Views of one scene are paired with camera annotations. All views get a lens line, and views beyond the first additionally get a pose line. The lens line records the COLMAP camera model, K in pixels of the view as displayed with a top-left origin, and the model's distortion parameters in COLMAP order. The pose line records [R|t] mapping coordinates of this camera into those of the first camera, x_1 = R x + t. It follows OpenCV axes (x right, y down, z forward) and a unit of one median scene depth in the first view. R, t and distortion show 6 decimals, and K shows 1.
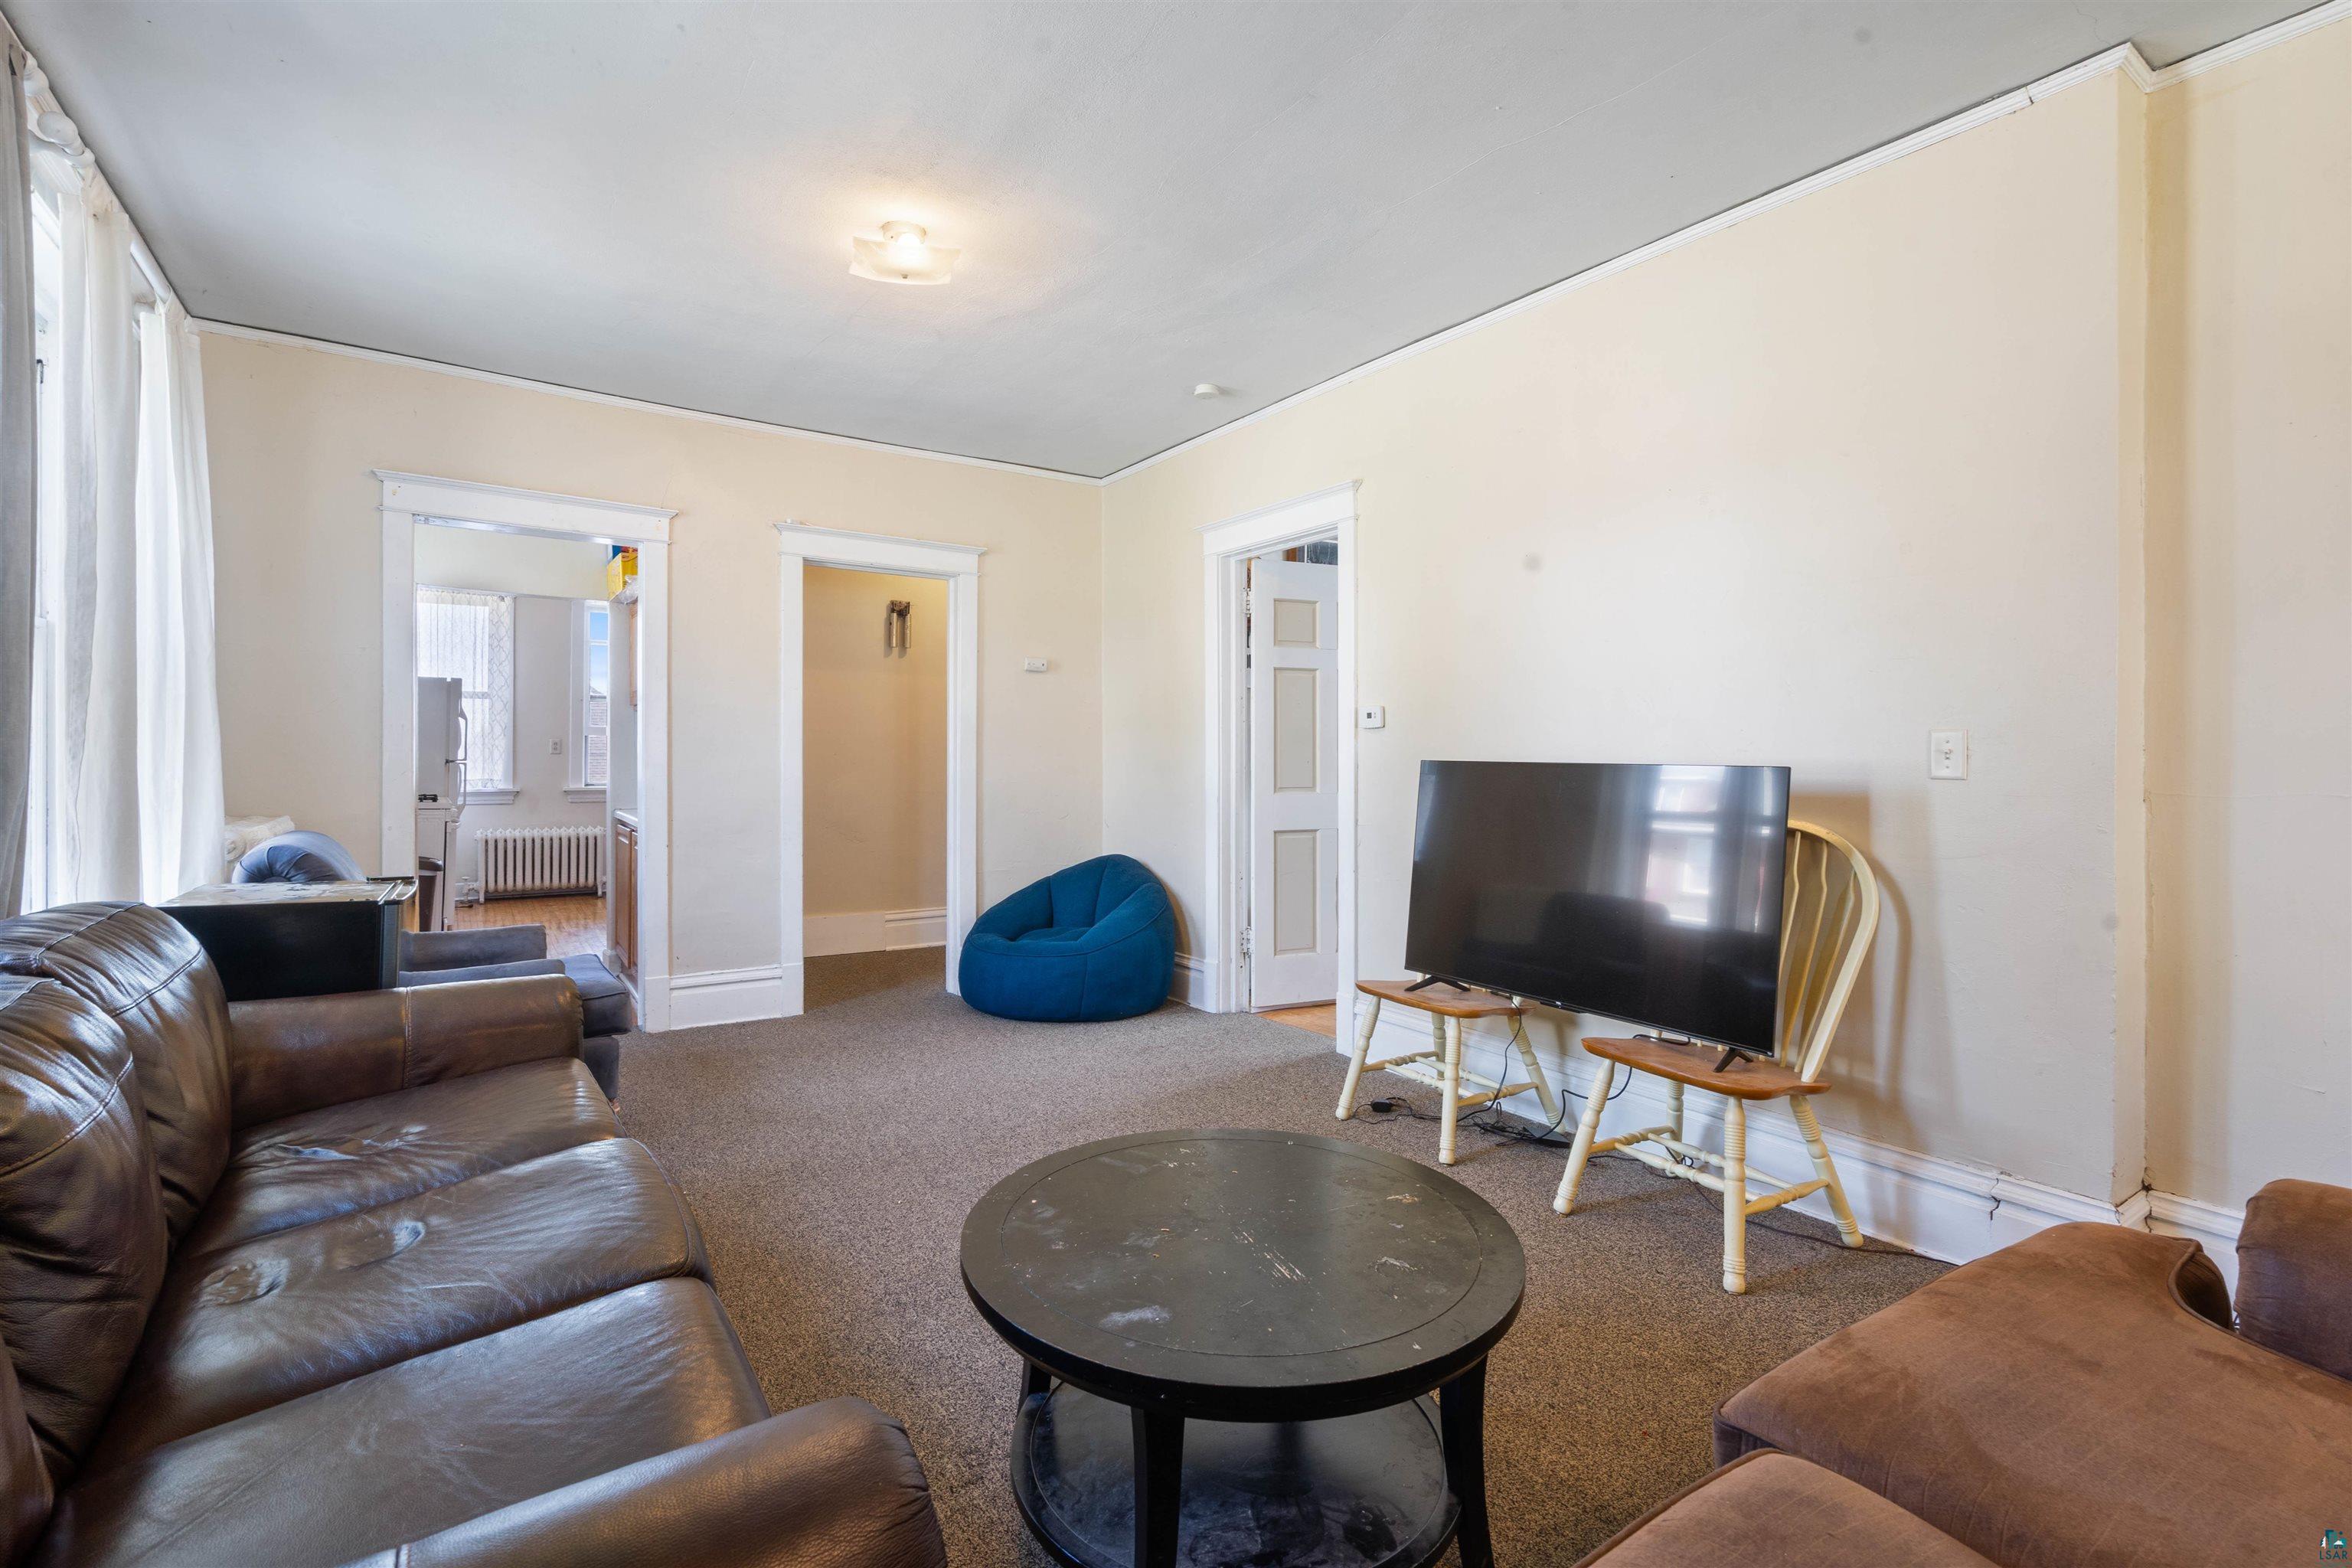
lens RADIAL K [[1082.8, 0, 1172.8], [0, 1082.8, 758.7], [0, 0, 1]] dist [-0.005342, -0.000379]
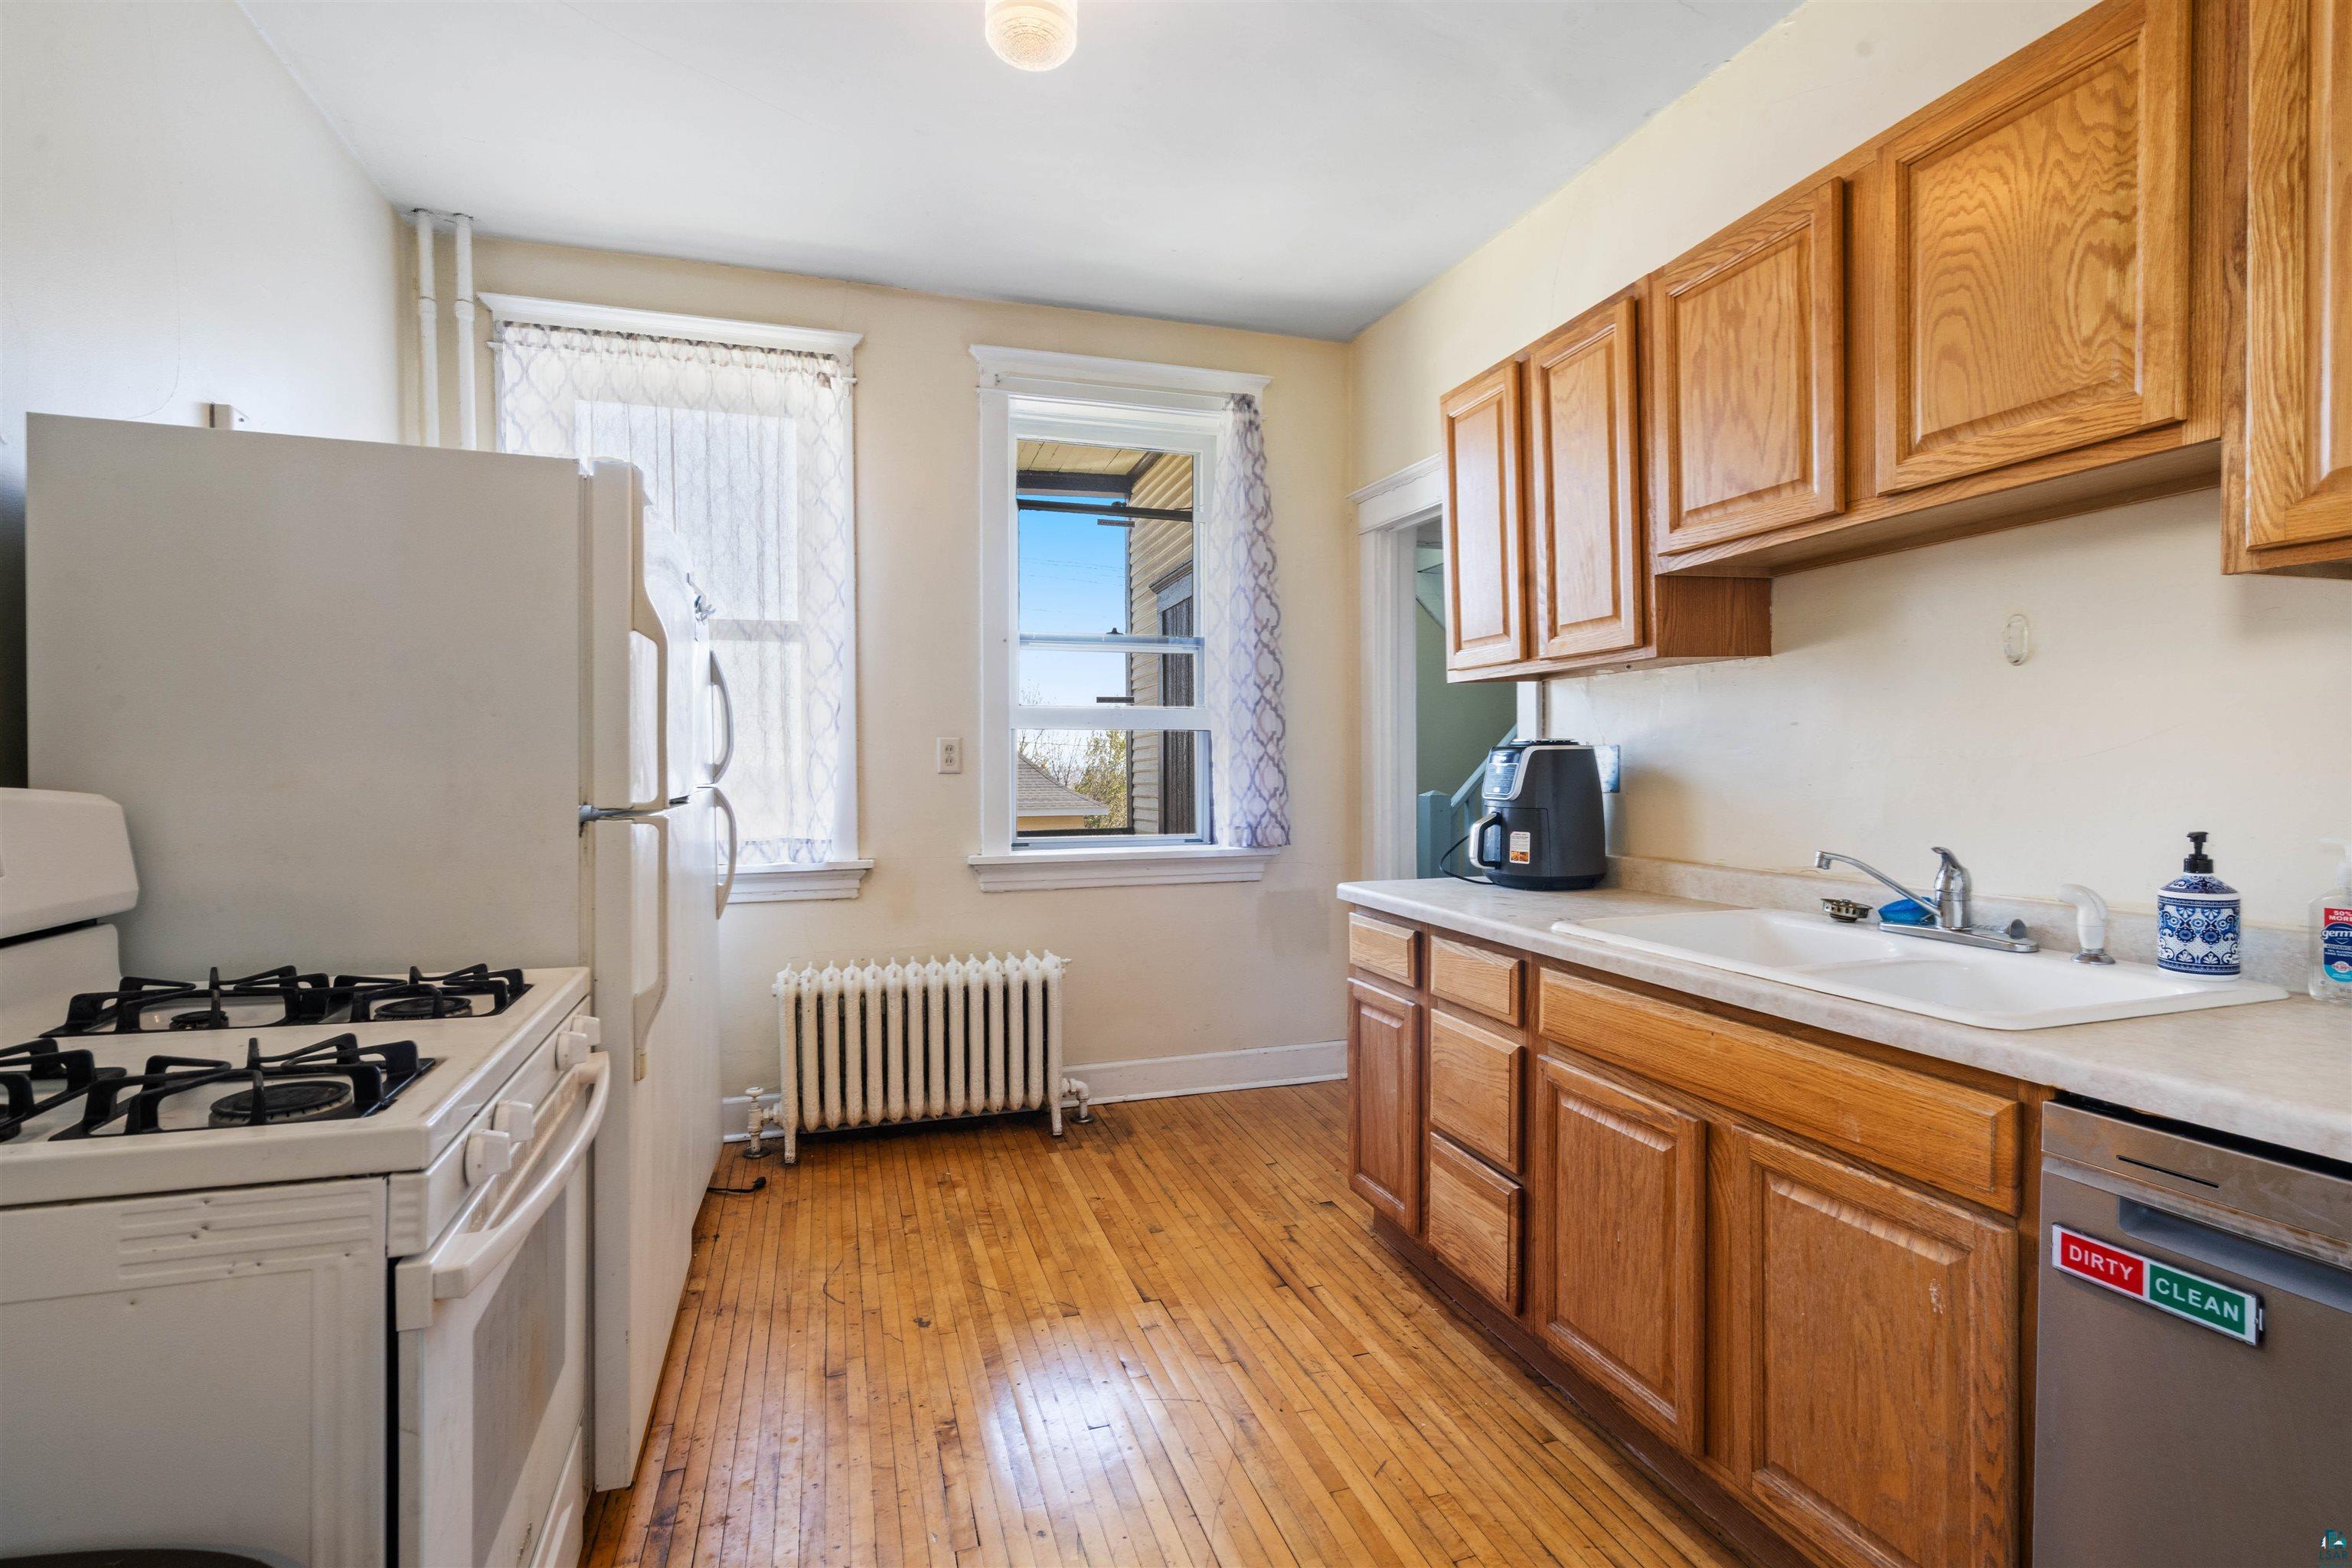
lens RADIAL K [[1082.8, 0, 1172.6], [0, 1082.8, 771.0], [0, 0, 1]] dist [-0.005342, -0.000379]
pose [[0.963581, -0.011846, -0.267156, -0.394869], [0.013880, 0.999887, 0.005723, -0.007107], [0.267058, -0.009222, 0.963636, 0.652272]]
